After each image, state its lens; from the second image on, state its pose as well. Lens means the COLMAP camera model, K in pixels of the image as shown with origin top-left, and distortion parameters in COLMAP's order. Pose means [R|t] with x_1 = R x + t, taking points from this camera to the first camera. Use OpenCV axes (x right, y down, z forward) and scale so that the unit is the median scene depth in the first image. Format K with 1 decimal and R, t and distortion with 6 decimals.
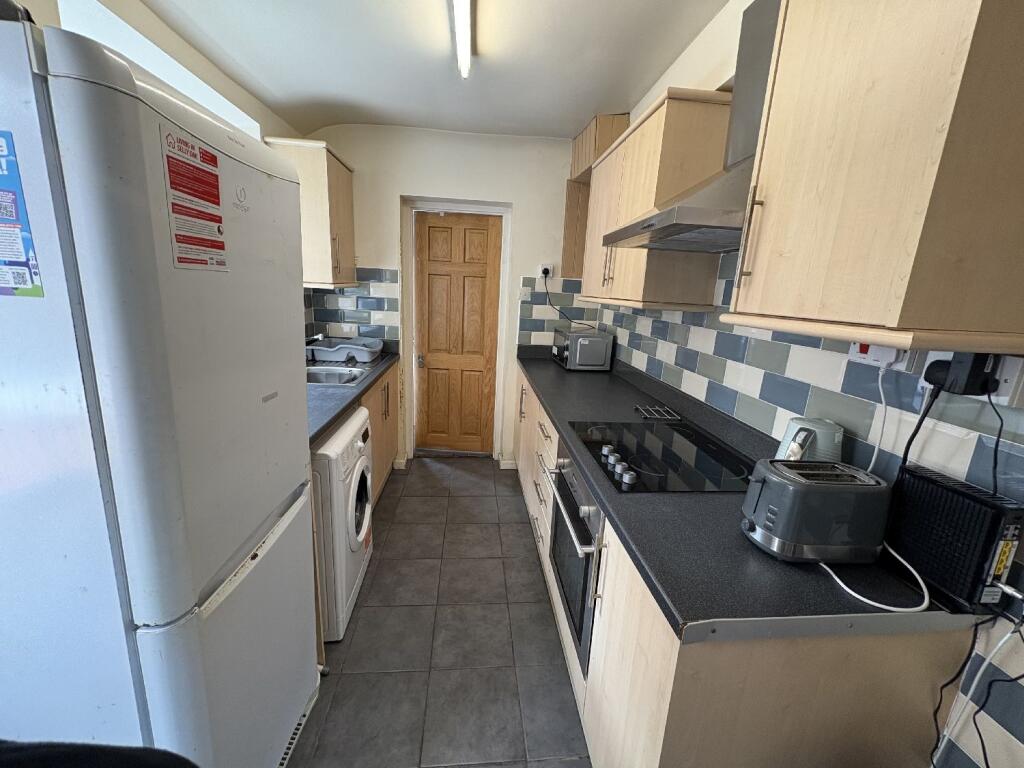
lens RADIAL K [[408.0, 0, 512.0], [0, 408.0, 384.0], [0, 0, 1]] dist [-0.000353, 0.000147]
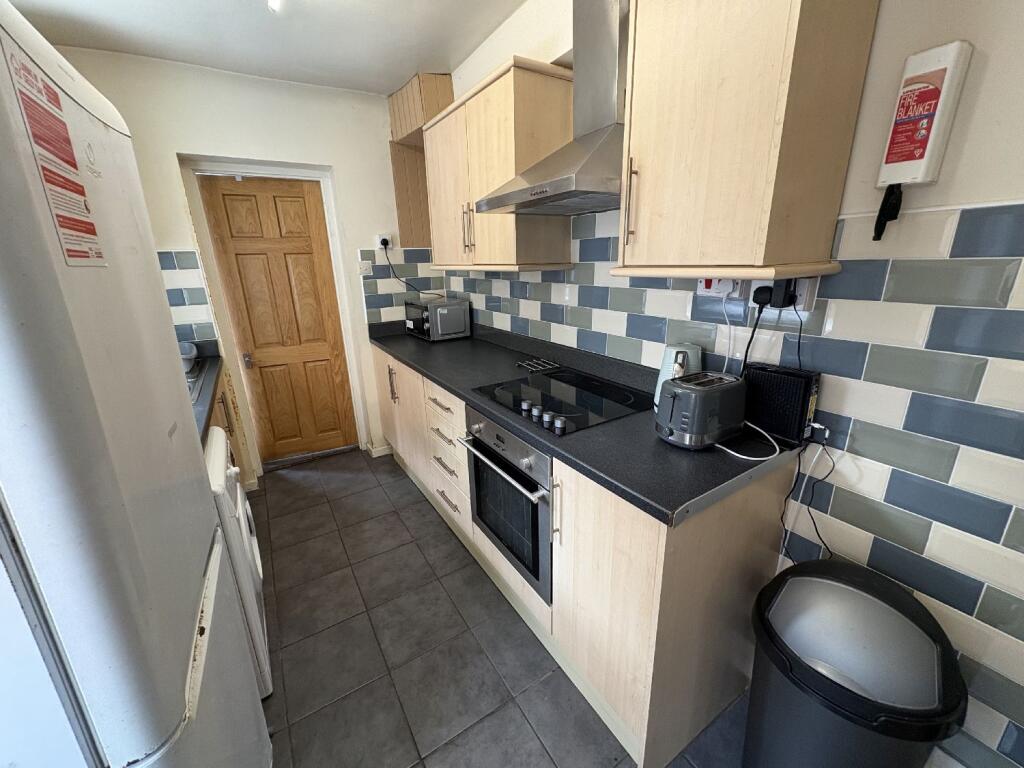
lens RADIAL K [[408.0, 0, 512.0], [0, 408.0, 384.0], [0, 0, 1]] dist [-0.000353, 0.000147]
pose [[0.887990, -0.203499, 0.412386, -0.173215], [0.172954, 0.978707, 0.110537, -0.014103], [-0.426099, -0.026832, 0.904278, 0.024932]]
